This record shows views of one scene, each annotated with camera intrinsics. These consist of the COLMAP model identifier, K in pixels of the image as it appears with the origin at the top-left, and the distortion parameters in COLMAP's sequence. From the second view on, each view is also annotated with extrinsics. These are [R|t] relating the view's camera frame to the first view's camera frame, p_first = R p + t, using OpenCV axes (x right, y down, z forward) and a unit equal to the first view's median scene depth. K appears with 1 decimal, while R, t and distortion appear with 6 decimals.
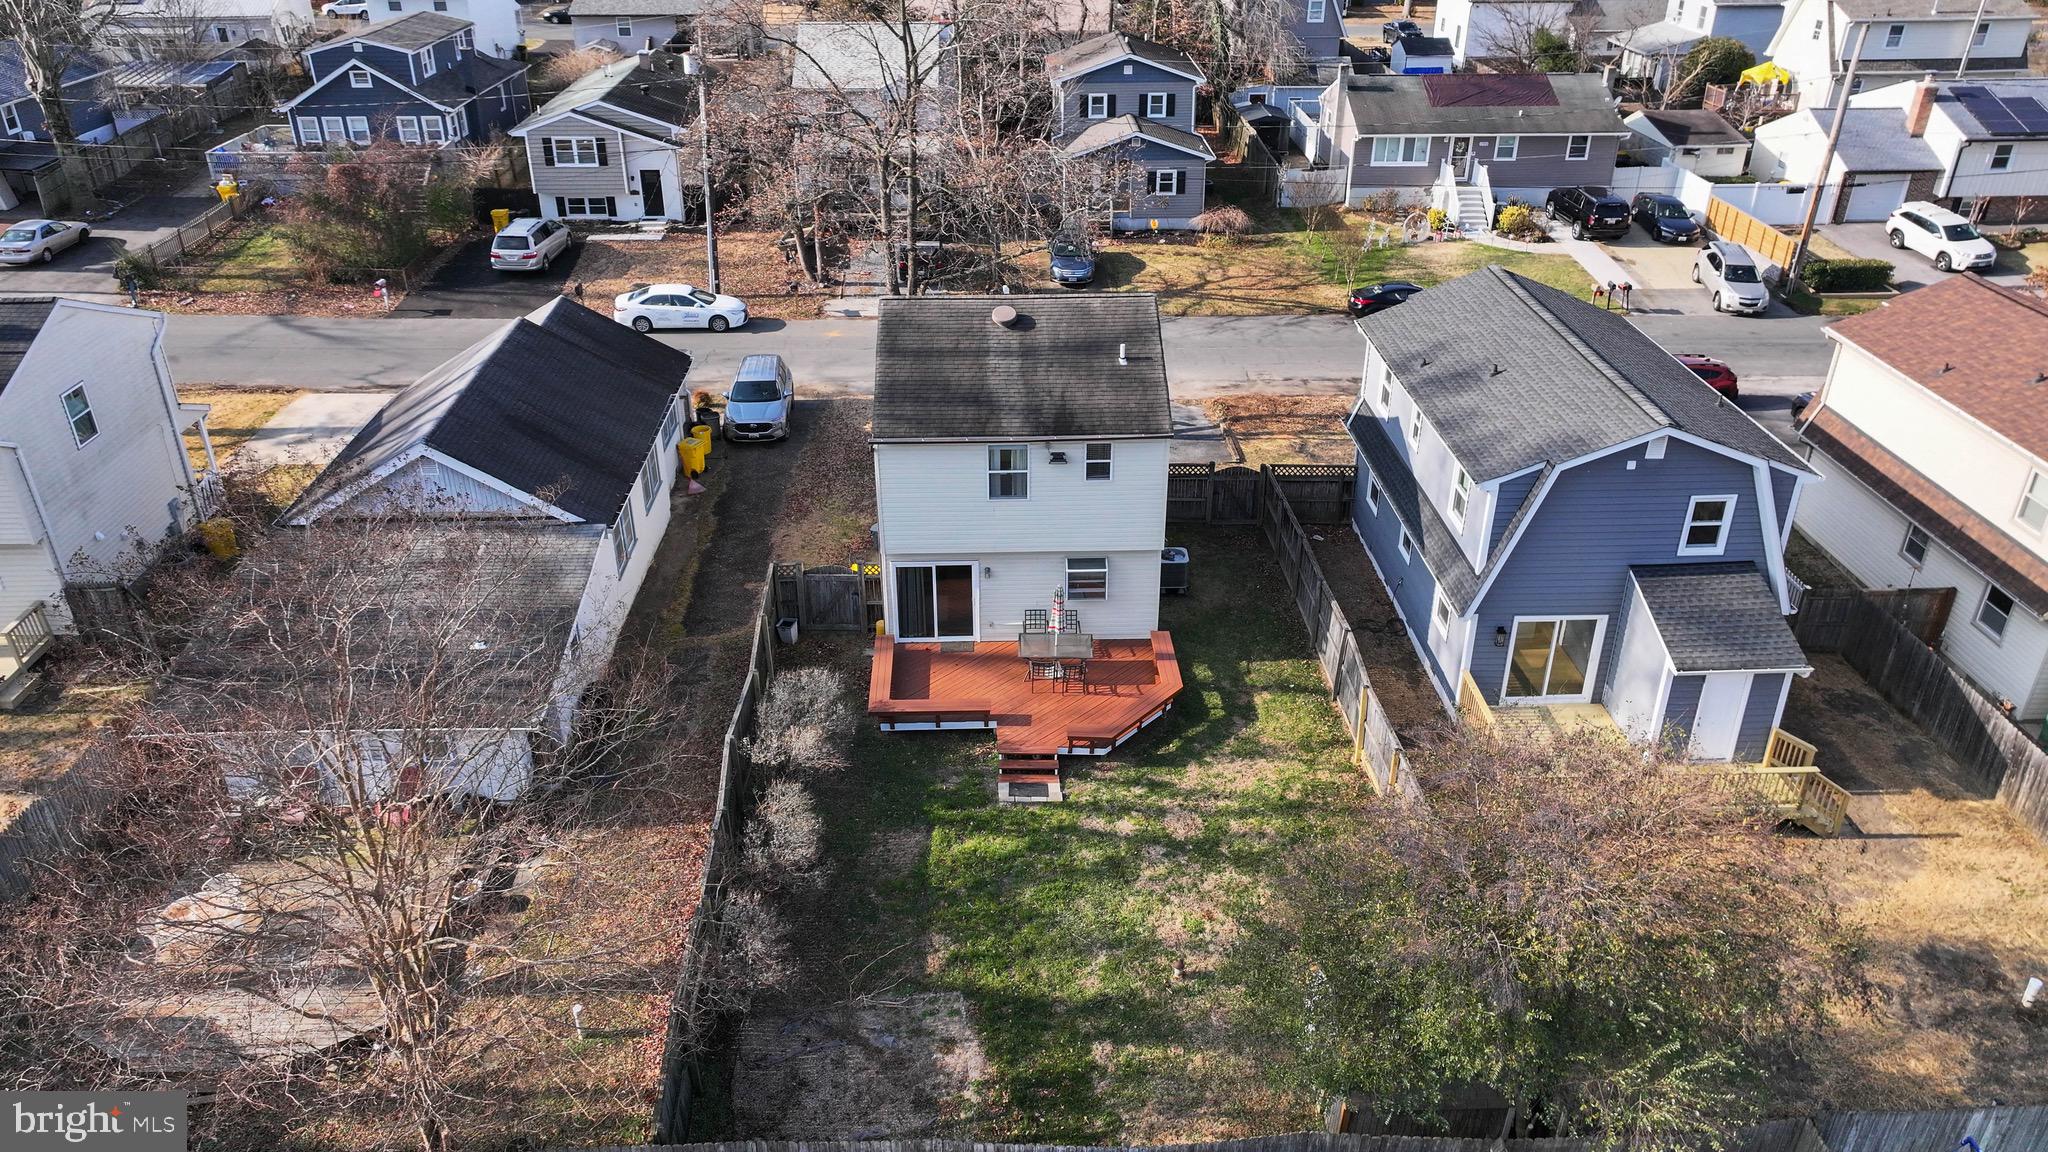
lens RADIAL K [[1423.7, 0, 1024.0], [0, 1423.7, 576.0], [0, 0, 1]] dist [-0.000779, -0.000297]
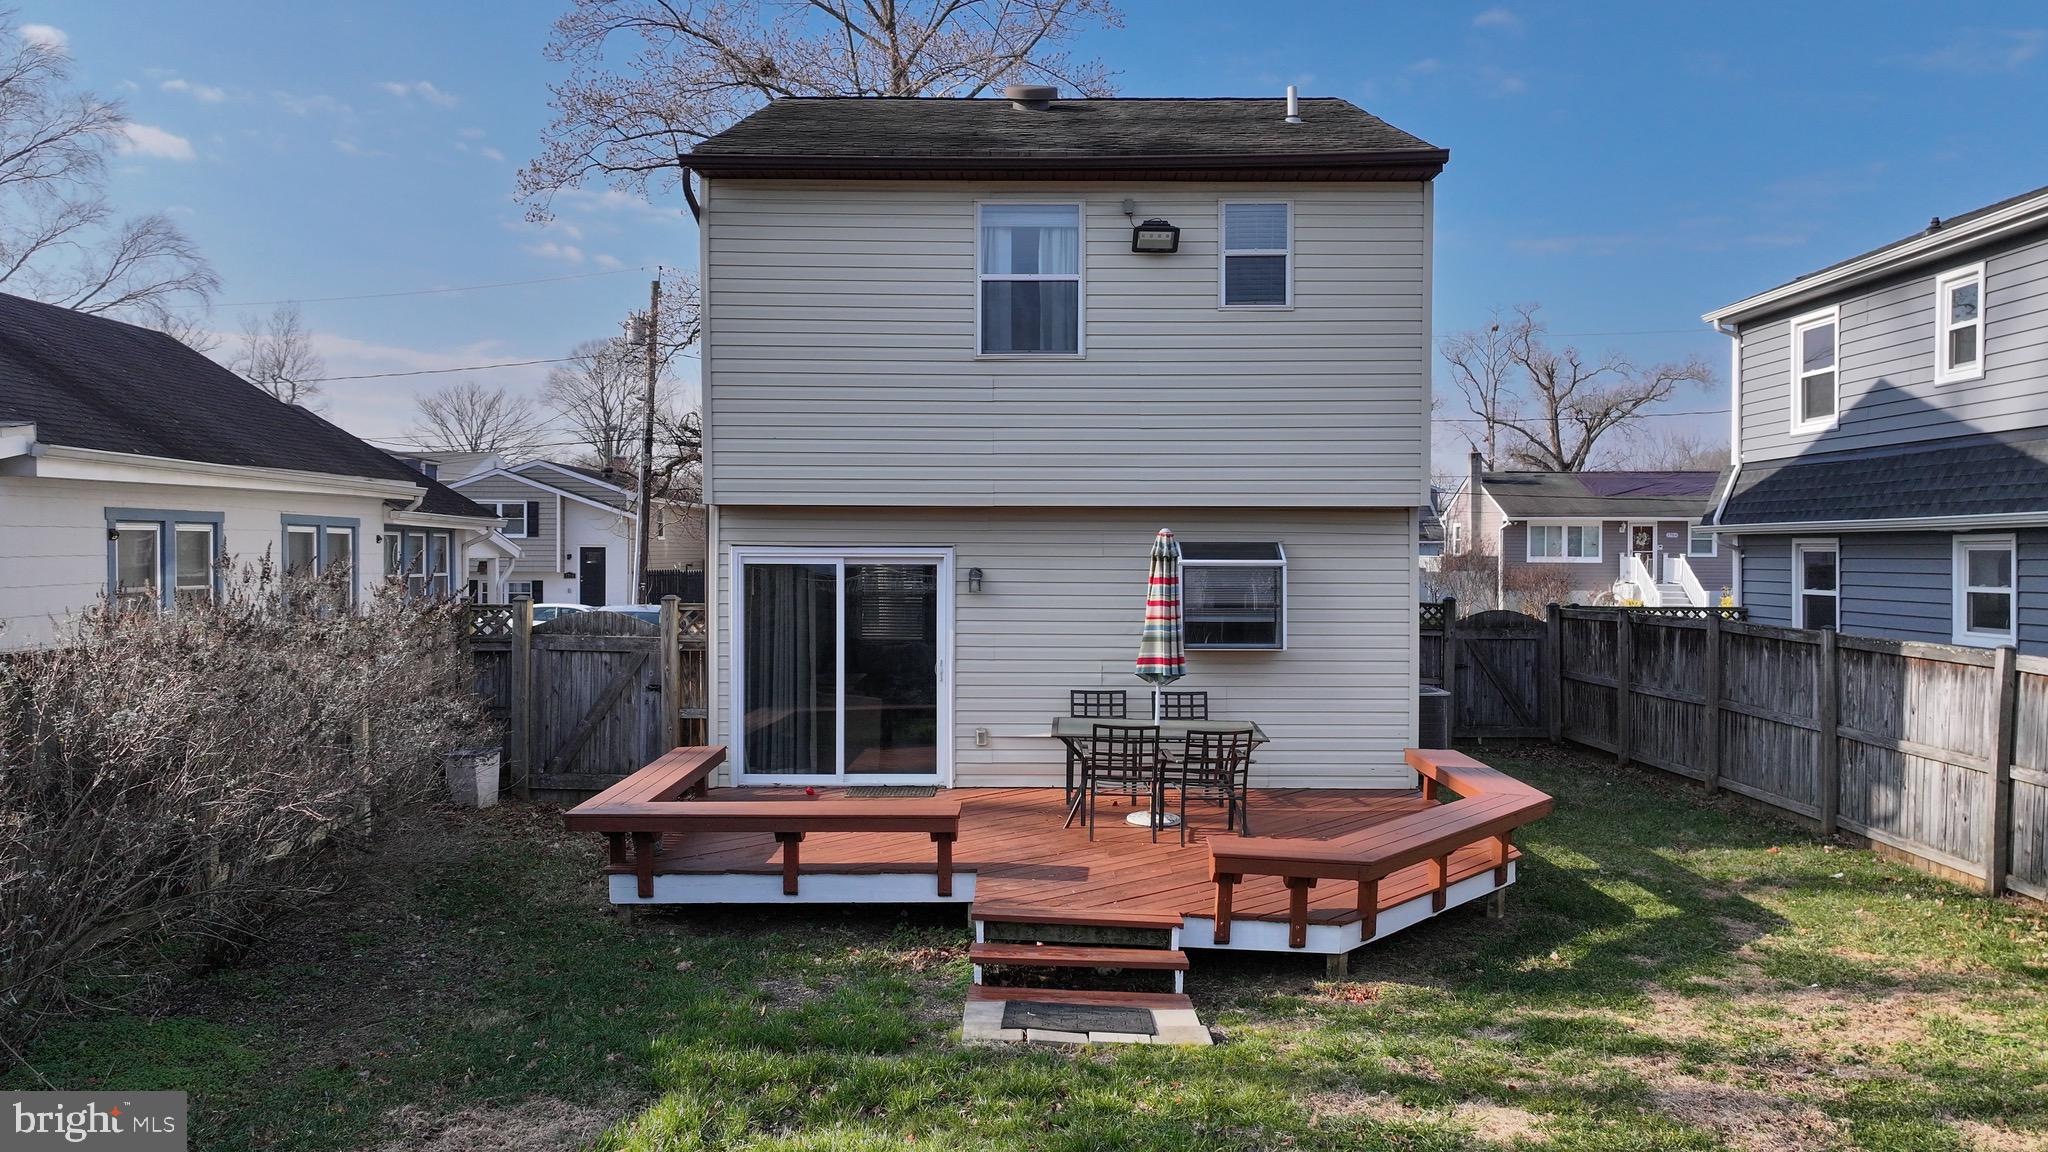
lens RADIAL K [[1435.1, 0, 1024.0], [0, 1435.1, 576.0], [0, 0, 1]] dist [0.001394, -0.001359]
pose [[0.999300, 0.003792, -0.037213, 0.002403], [-0.020740, 0.884091, -0.466854, 0.178744], [0.031129, 0.467299, 0.883551, 0.647199]]
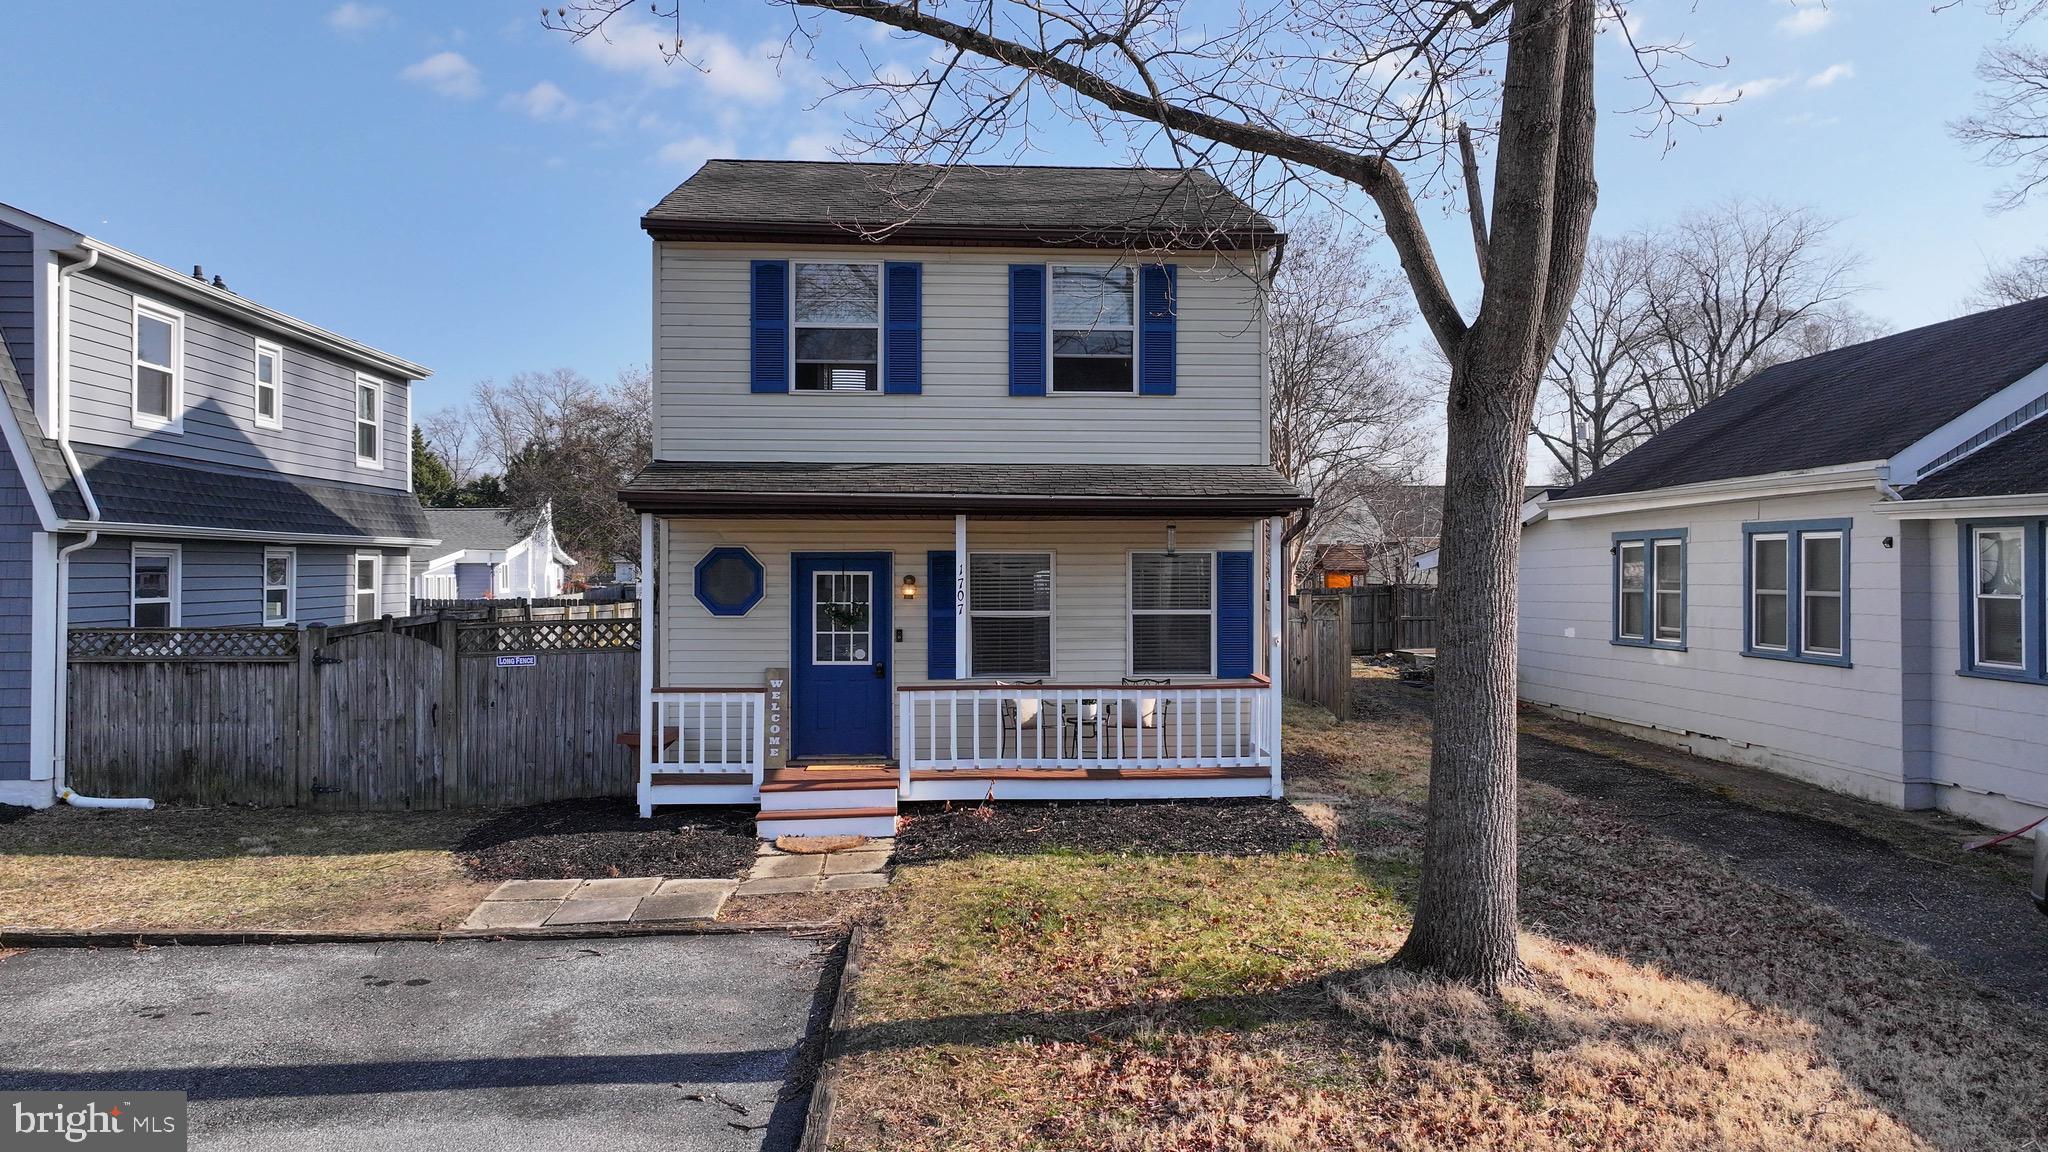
lens RADIAL K [[1435.1, 0, 1024.0], [0, 1435.1, 576.0], [0, 0, 1]] dist [0.001394, -0.001359]
pose [[-0.999554, 0.000692, -0.029853, -0.013272], [-0.013859, 0.874795, 0.484294, -0.334987], [0.026451, 0.484492, -0.874396, 1.590744]]
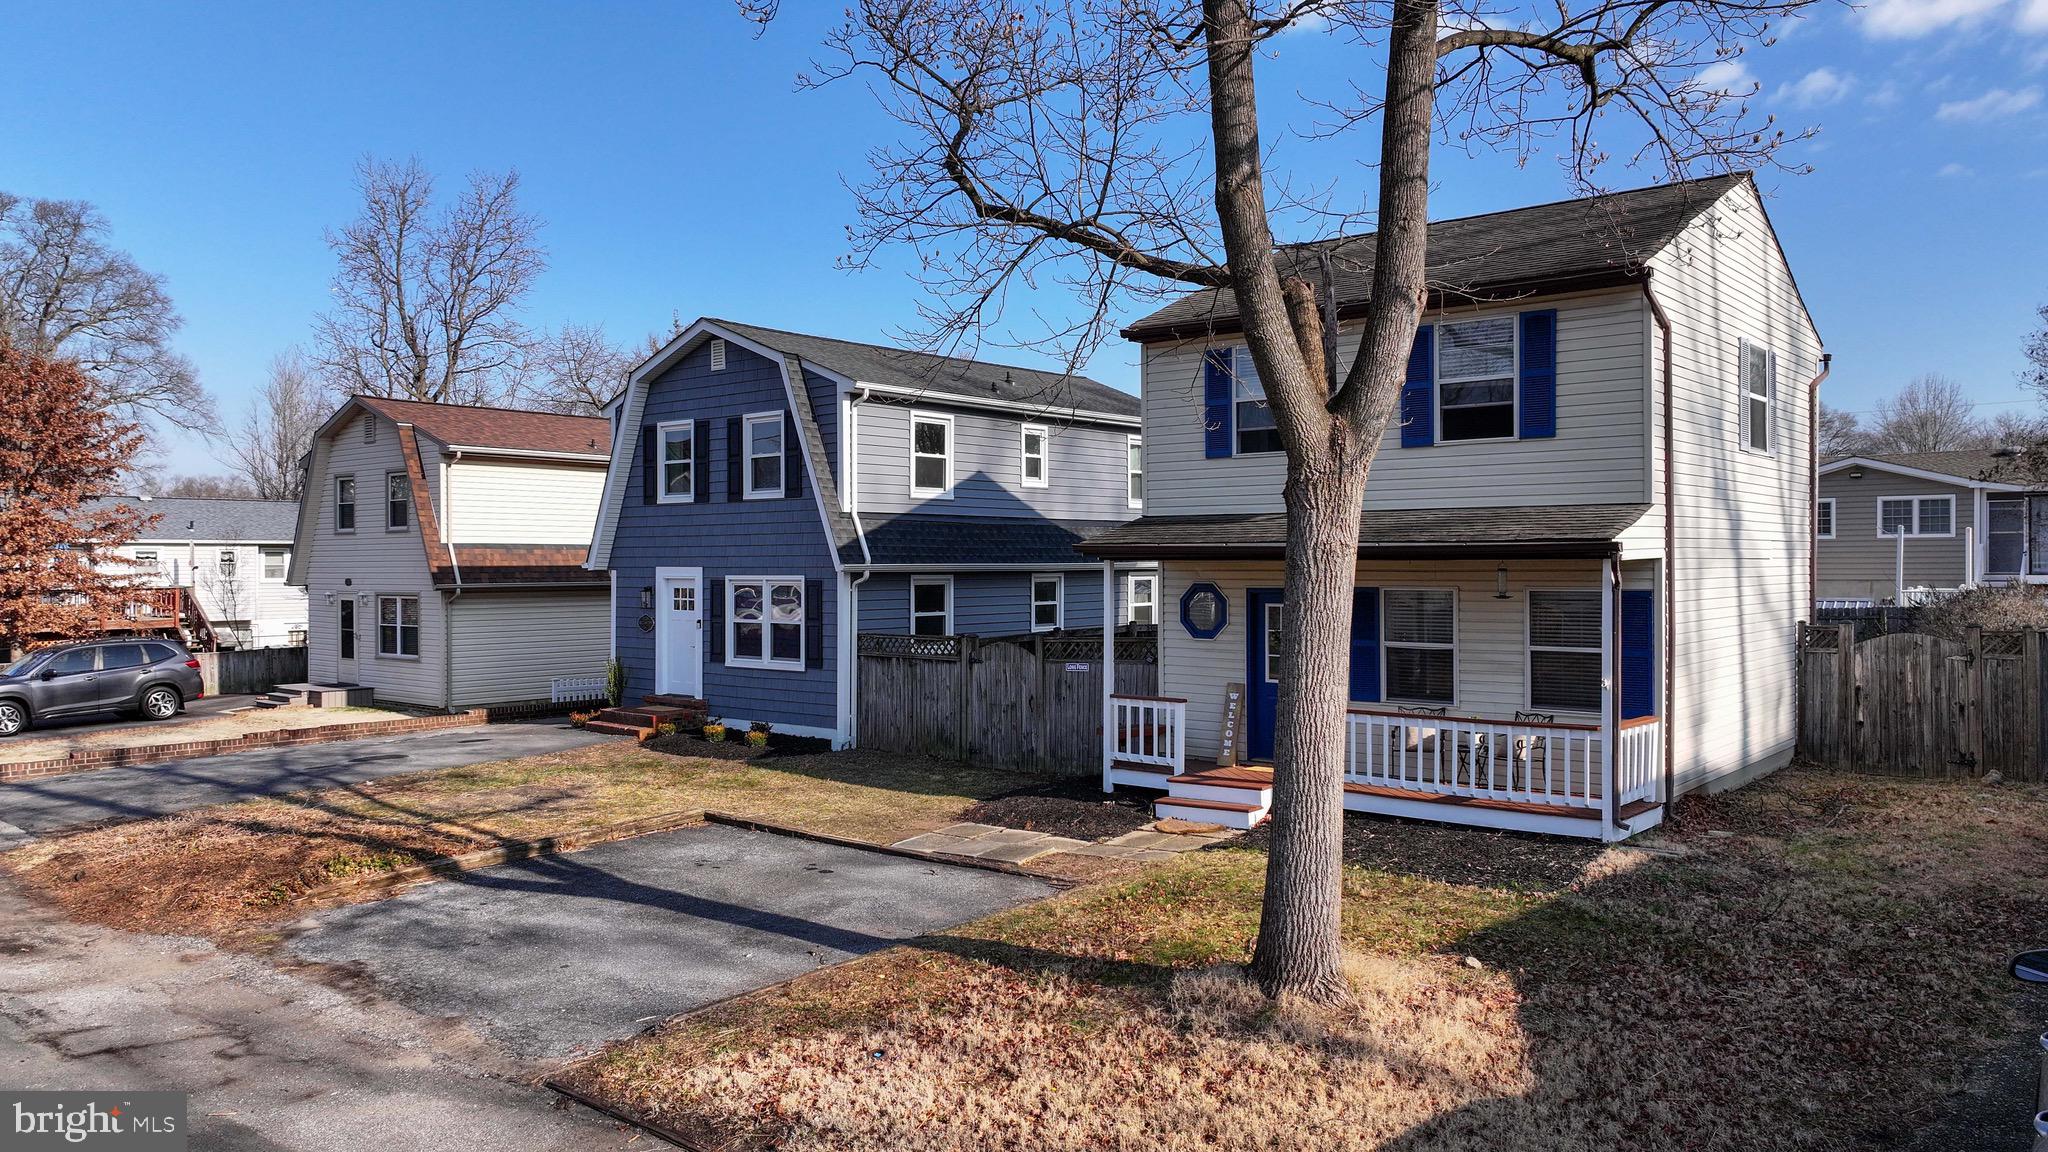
lens RADIAL K [[1435.1, 0, 1024.0], [0, 1435.1, 576.0], [0, 0, 1]] dist [0.001394, -0.001359]
pose [[-0.741737, -0.001915, 0.670688, -0.261597], [0.326482, 0.872487, 0.363559, -0.351064], [-0.585863, 0.488633, -0.646531, 1.588559]]
